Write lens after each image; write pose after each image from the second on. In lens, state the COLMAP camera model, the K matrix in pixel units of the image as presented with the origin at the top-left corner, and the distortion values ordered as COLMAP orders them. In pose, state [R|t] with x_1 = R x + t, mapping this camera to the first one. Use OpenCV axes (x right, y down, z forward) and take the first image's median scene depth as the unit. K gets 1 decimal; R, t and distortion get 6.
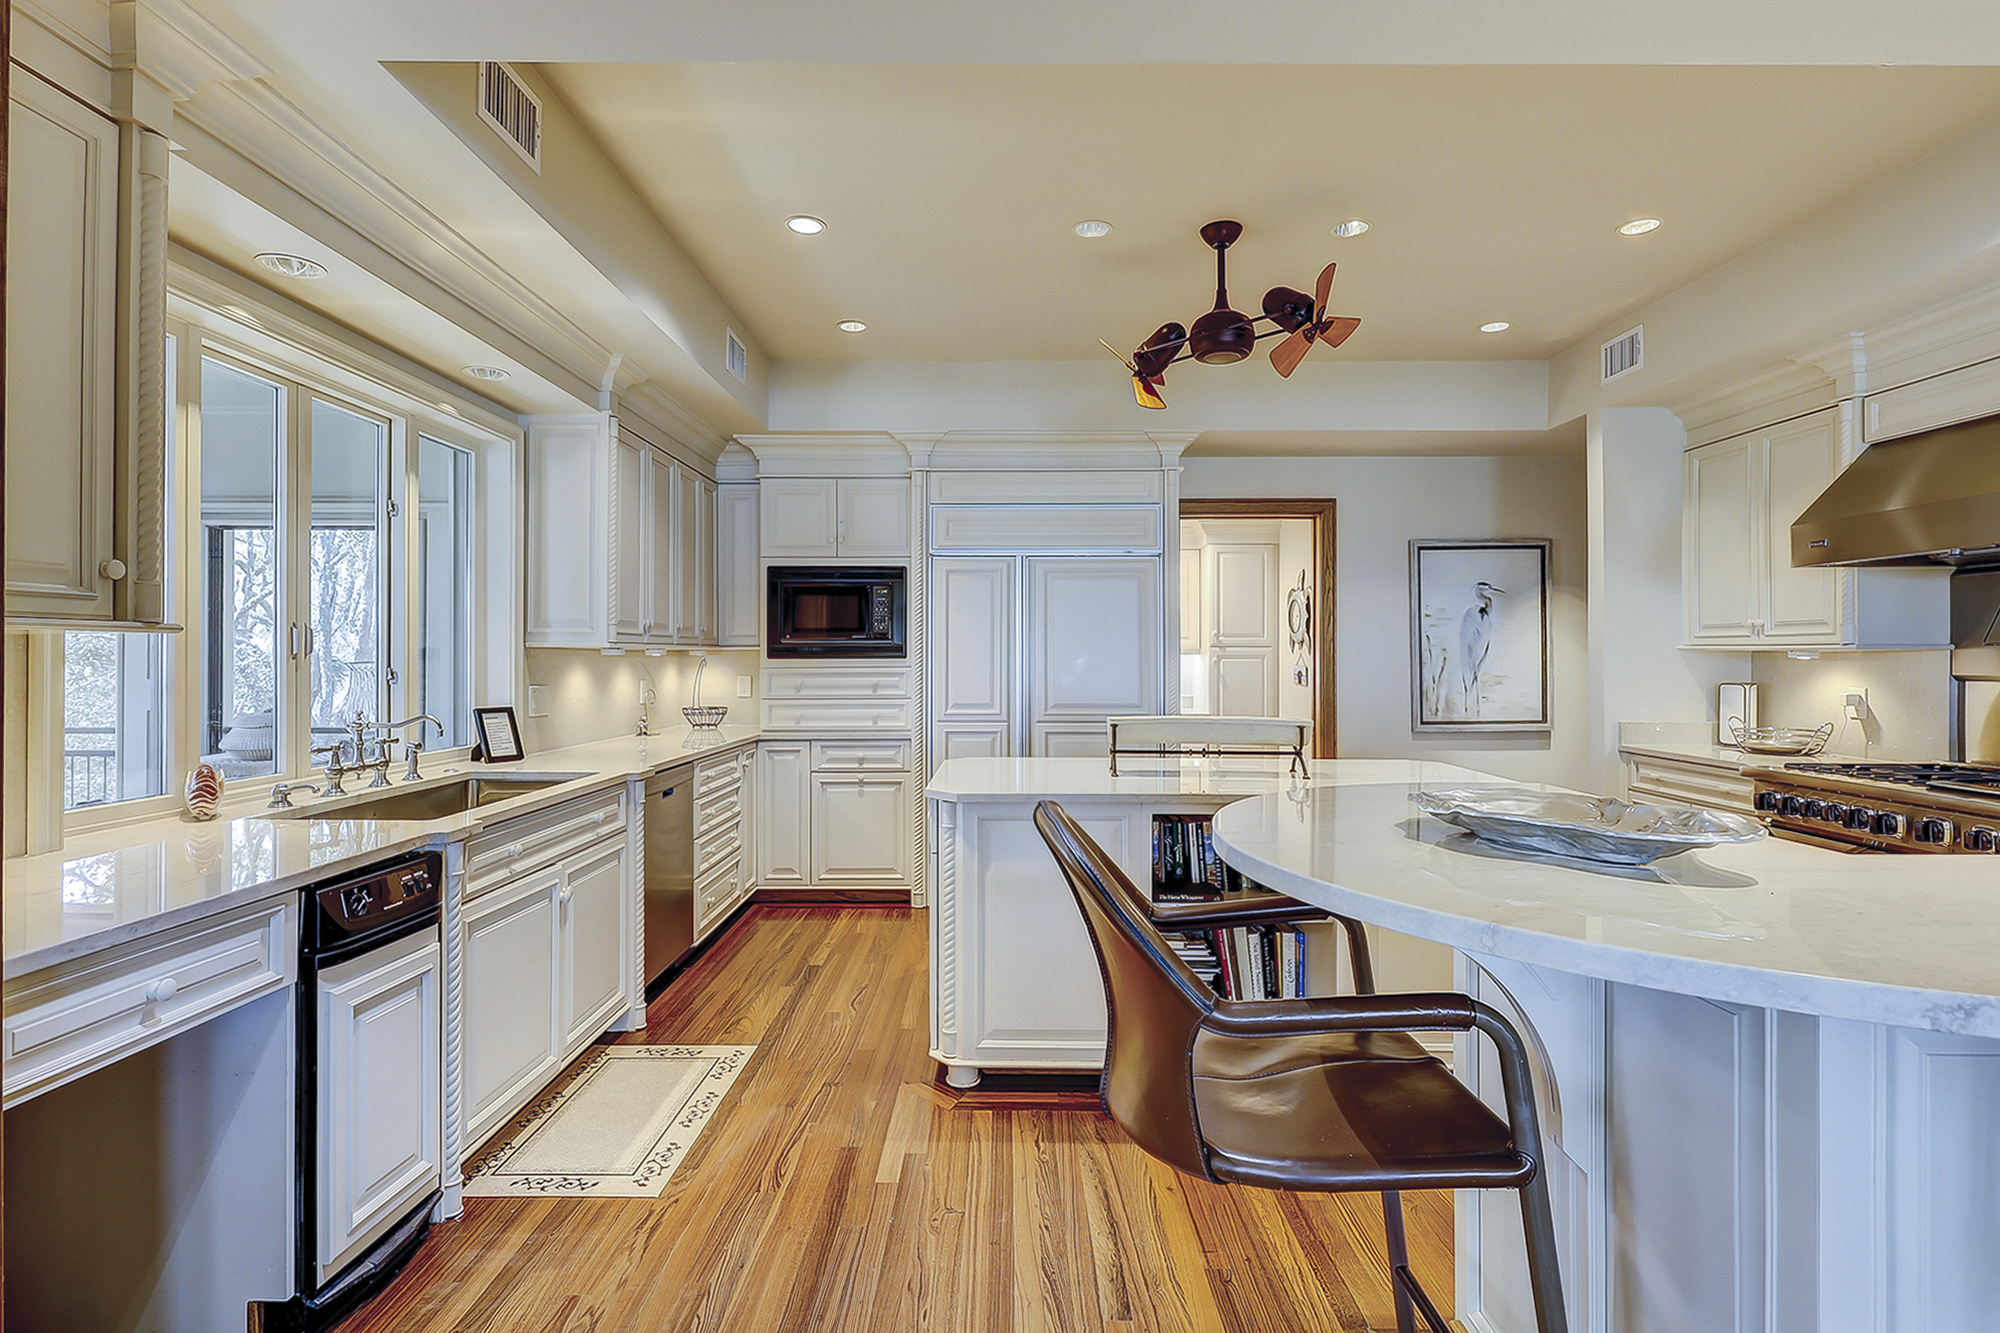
lens RADIAL K [[977.2, 0, 1007.8], [0, 977.2, 652.3], [0, 0, 1]] dist [-0.003174, -0.000060]
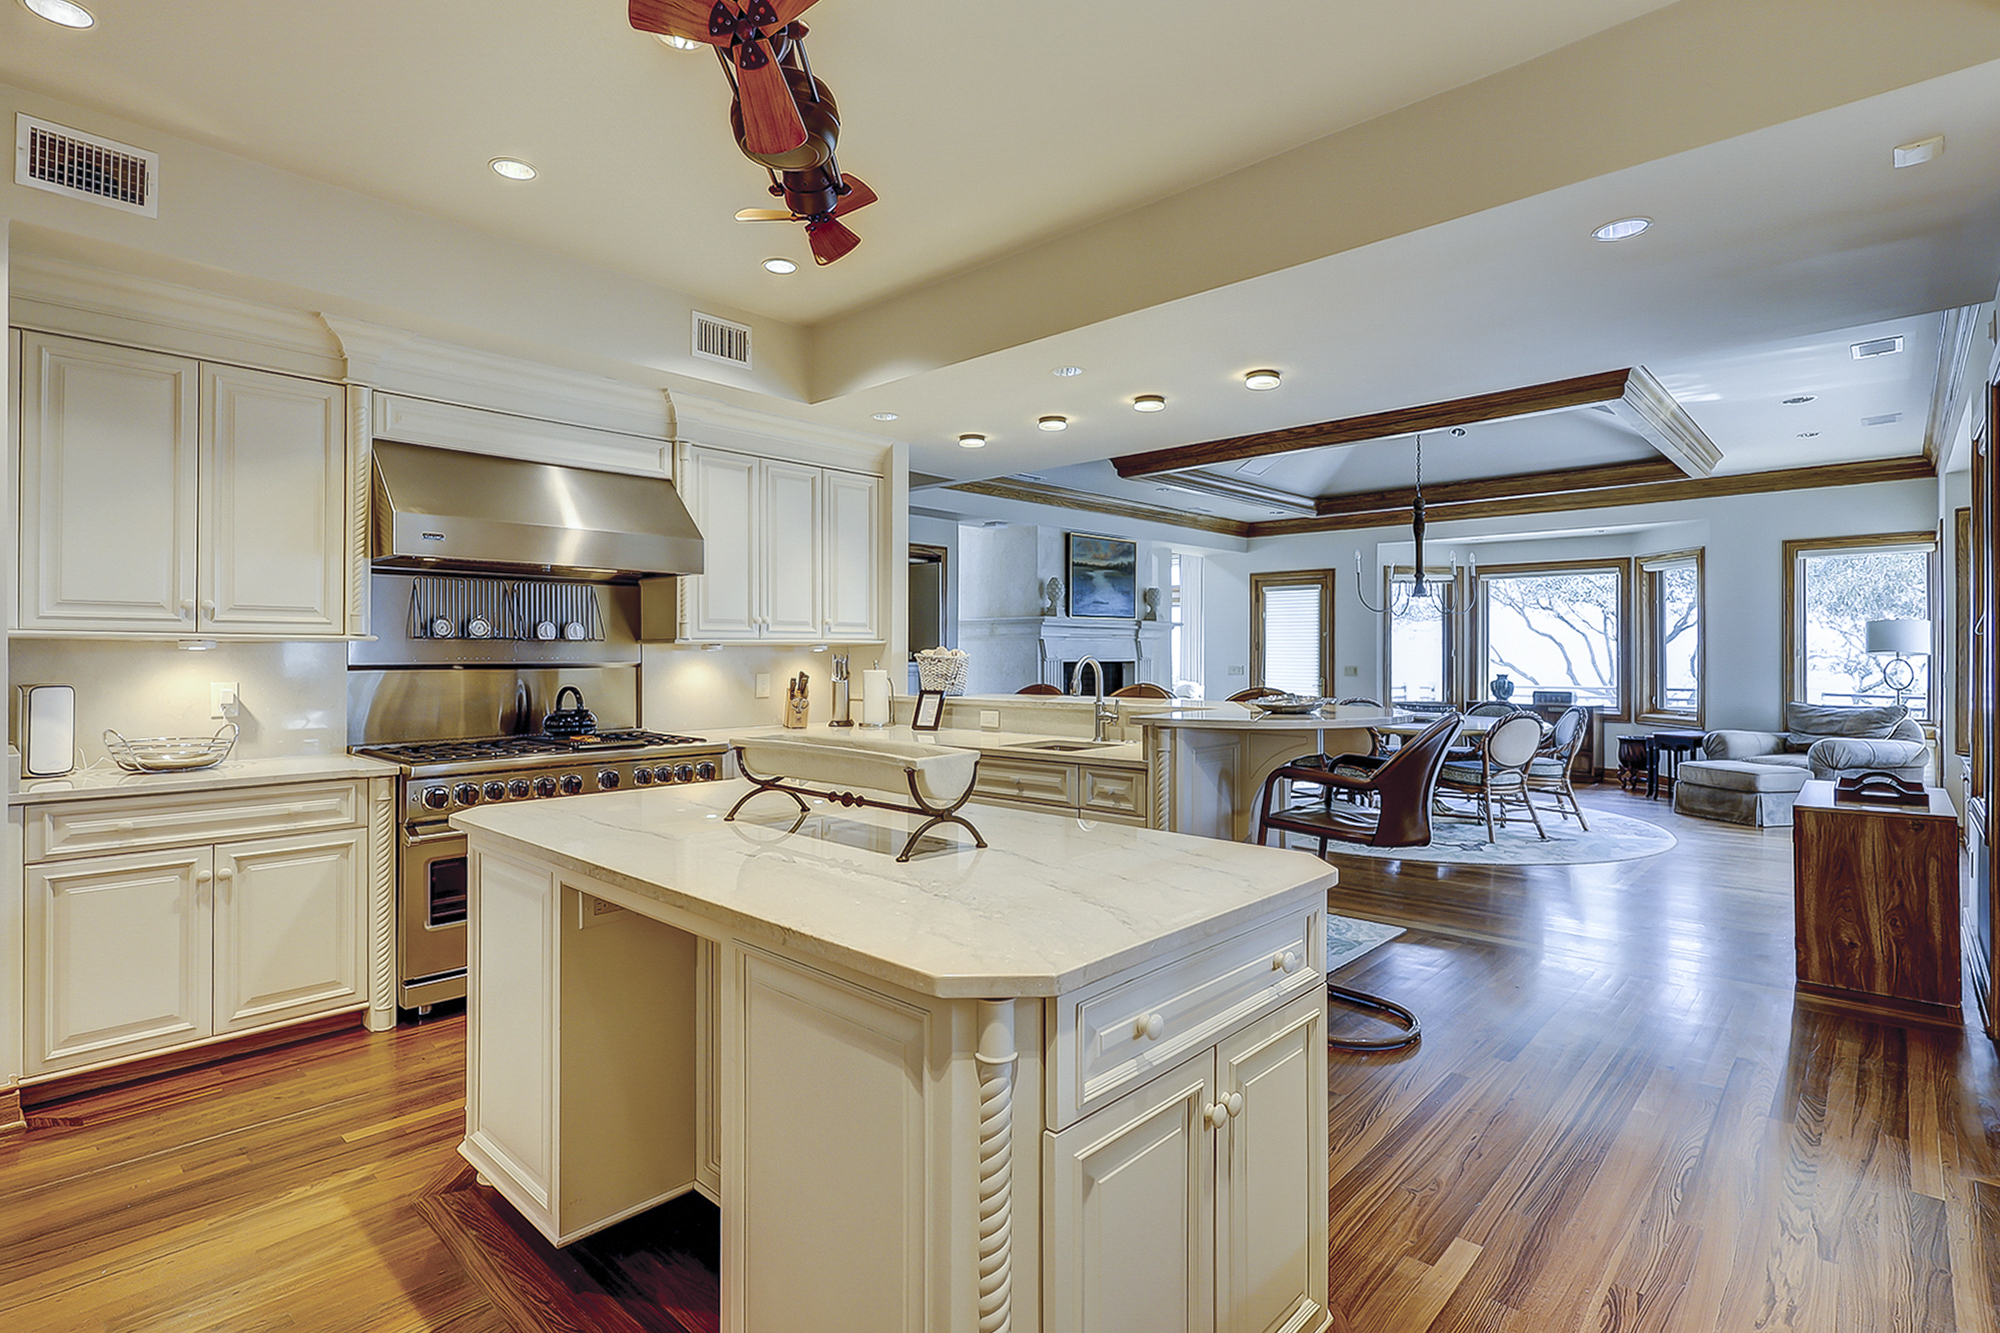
lens RADIAL K [[977.2, 0, 1007.8], [0, 977.2, 652.3], [0, 0, 1]] dist [-0.003174, -0.000060]
pose [[-0.737697, 0.000025, 0.675132, -0.287337], [-0.005635, 0.999965, -0.006194, 0.010185], [-0.675109, -0.008374, -0.737671, 1.348731]]
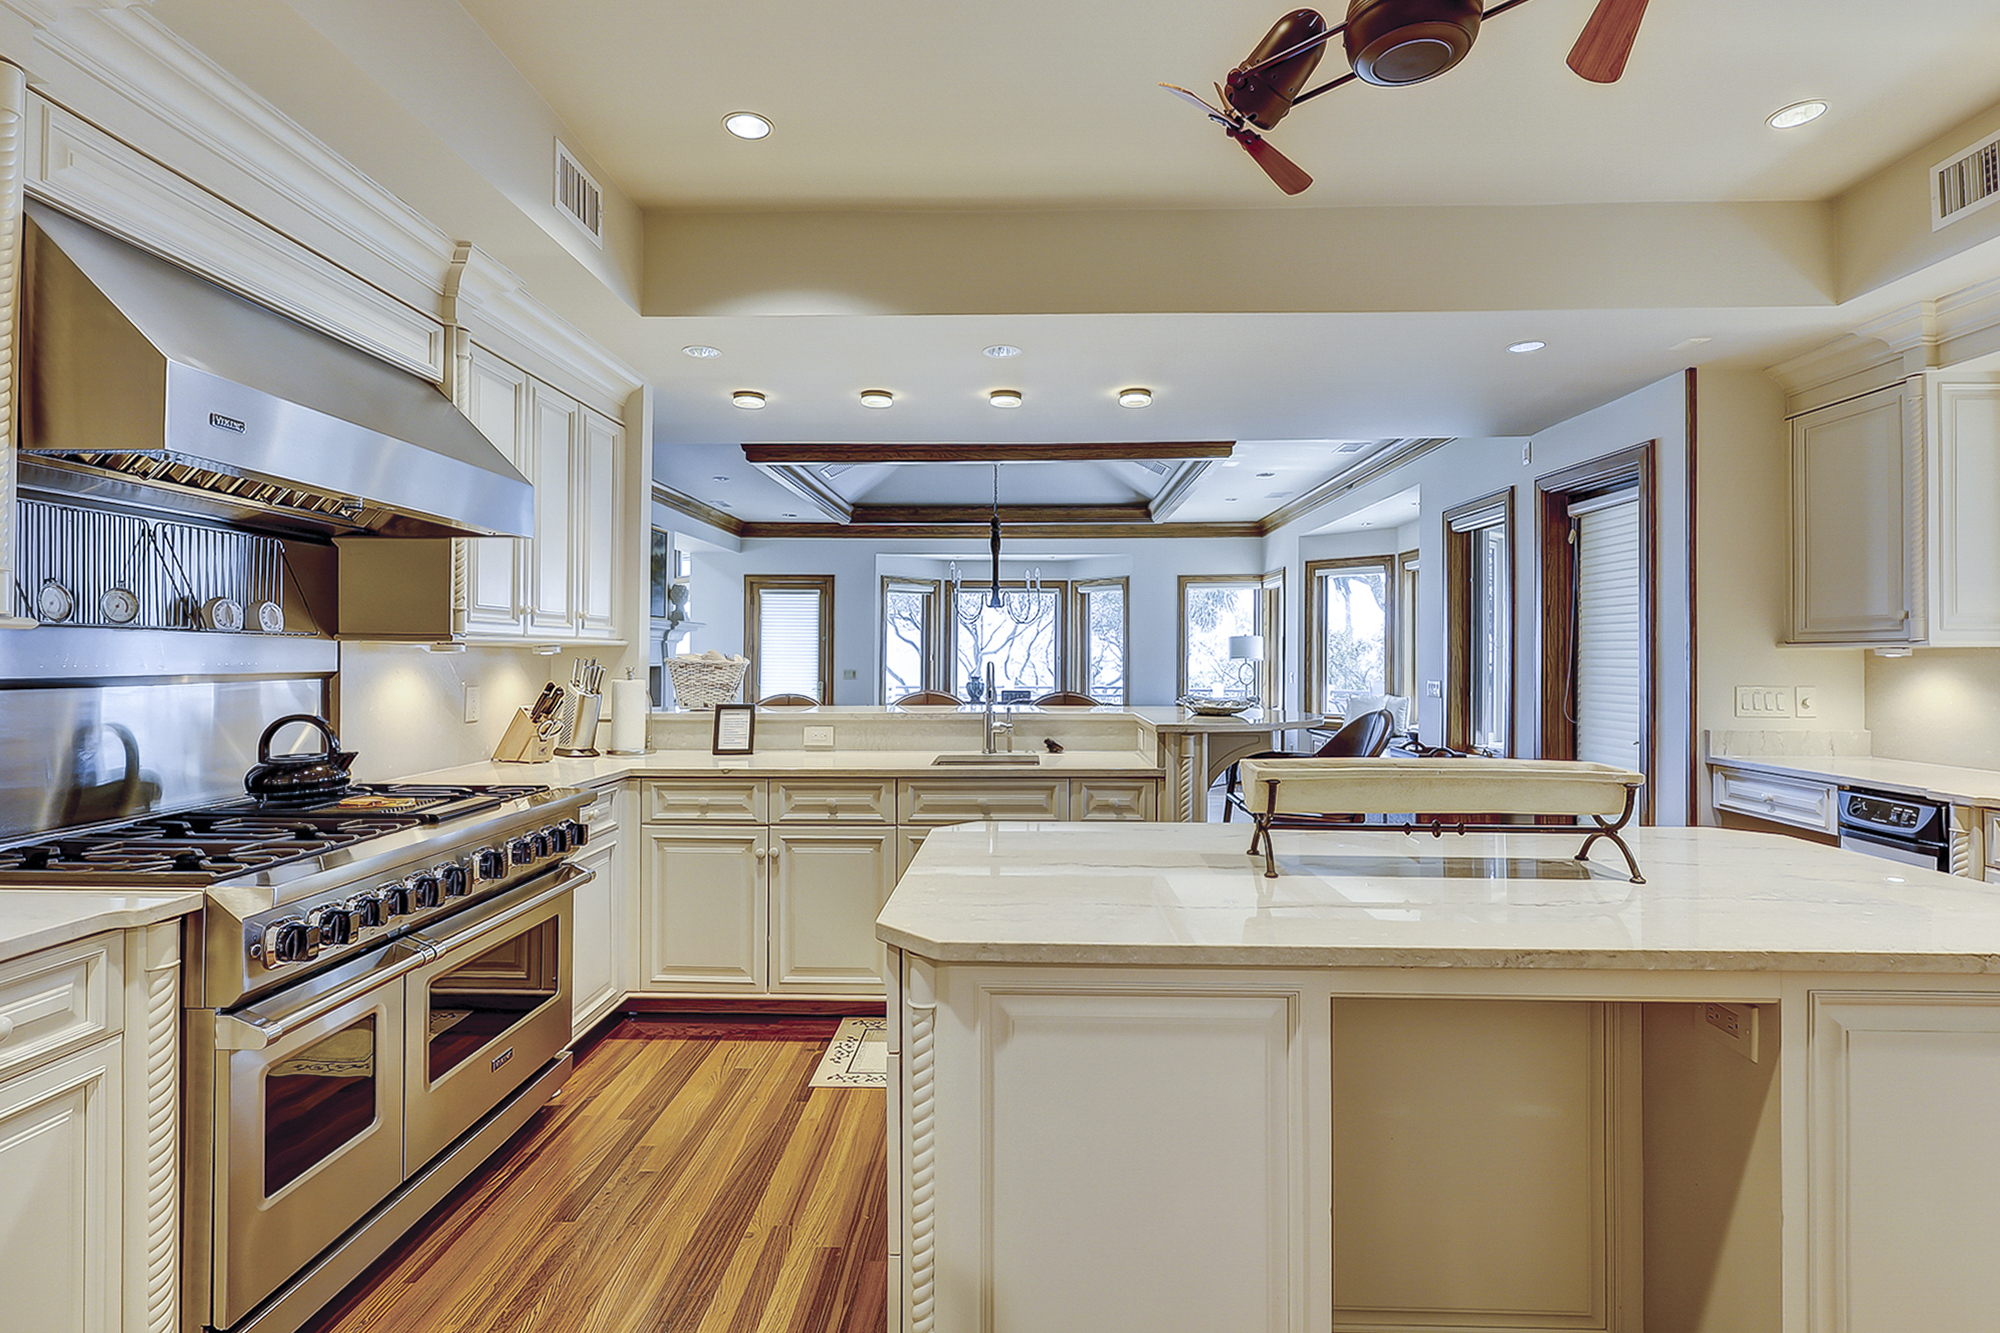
lens RADIAL K [[969.4, 0, 1004.5], [0, 969.4, 649.4], [0, 0, 1]] dist [-0.004176, -0.000519]
pose [[-0.999713, -0.004241, 0.023571, 0.417001], [-0.004635, 0.999850, -0.016666, 0.010589], [-0.023497, -0.016771, -0.999583, 1.495912]]
